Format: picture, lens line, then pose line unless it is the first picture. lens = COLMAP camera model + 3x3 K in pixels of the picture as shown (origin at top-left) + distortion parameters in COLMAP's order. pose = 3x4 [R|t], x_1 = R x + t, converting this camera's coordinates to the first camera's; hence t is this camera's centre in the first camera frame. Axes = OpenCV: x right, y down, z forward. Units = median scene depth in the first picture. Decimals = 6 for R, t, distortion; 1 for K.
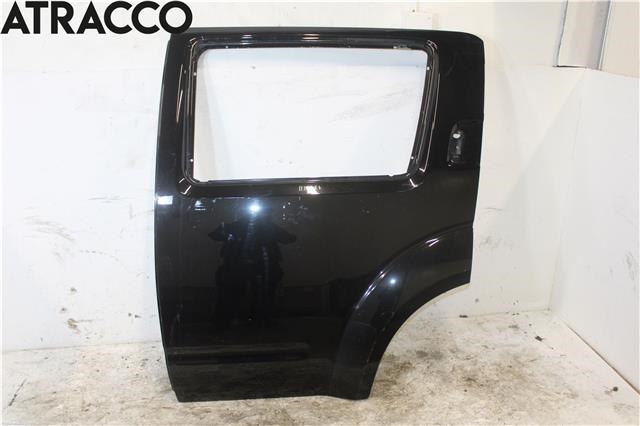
lens RADIAL K [[599.9, 0, 320.0], [0, 599.9, 213.0], [0, 0, 1]] dist [-0.128025, 0.125180]
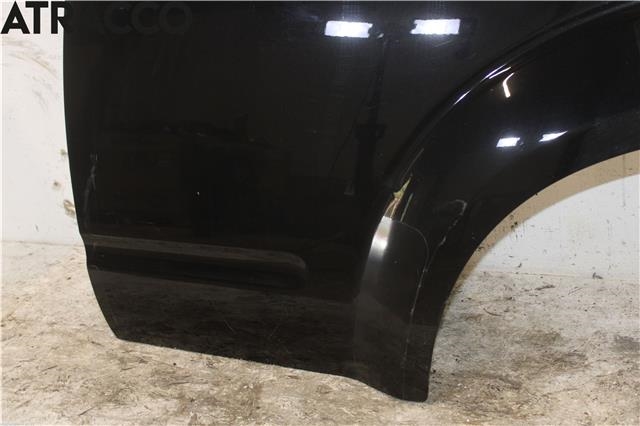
lens RADIAL K [[793.9, 0, 320.0], [0, 793.9, 213.0], [0, 0, 1]] dist [-0.026618, -0.023404]
pose [[0.840082, 0.083342, -0.536019, 0.306373], [-0.066121, 0.996492, 0.051308, 0.138400], [0.538415, -0.007661, 0.842645, 0.431642]]
